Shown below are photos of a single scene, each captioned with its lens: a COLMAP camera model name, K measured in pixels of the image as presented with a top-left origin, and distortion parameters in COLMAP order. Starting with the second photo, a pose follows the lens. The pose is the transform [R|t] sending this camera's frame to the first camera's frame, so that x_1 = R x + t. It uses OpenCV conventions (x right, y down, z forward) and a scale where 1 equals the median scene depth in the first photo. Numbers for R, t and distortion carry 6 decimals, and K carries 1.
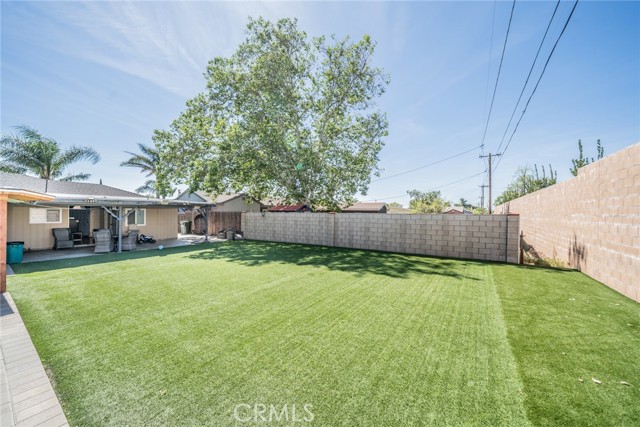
lens RADIAL K [[229.2, 0, 320.4], [0, 229.2, 212.4], [0, 0, 1]] dist [-0.001306, -0.000088]
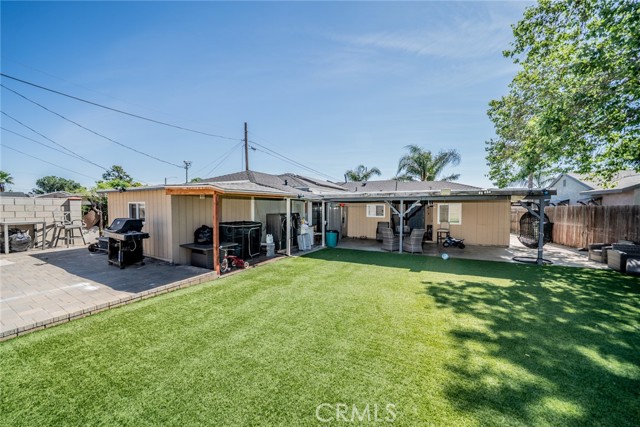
lens RADIAL K [[229.2, 0, 319.4], [0, 229.2, 210.0], [0, 0, 1]] dist [-0.001306, -0.000088]
pose [[0.116303, -0.001578, -0.993212, -0.029791], [0.000646, 0.999999, -0.001513, 0.007985], [0.993214, -0.000466, 0.116304, 0.426679]]
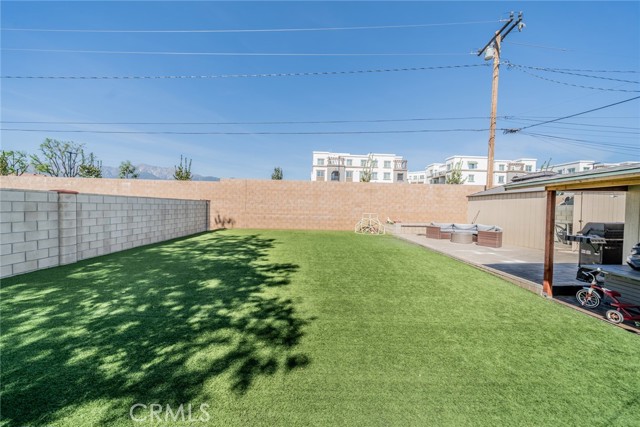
lens RADIAL K [[229.2, 0, 318.9], [0, 229.2, 213.1], [0, 0, 1]] dist [-0.001306, -0.000088]
pose [[-0.564739, -0.043152, 0.824141, -0.524019], [-0.035768, 0.998973, 0.027797, 0.013940], [-0.824494, -0.013780, -0.565703, 0.728575]]
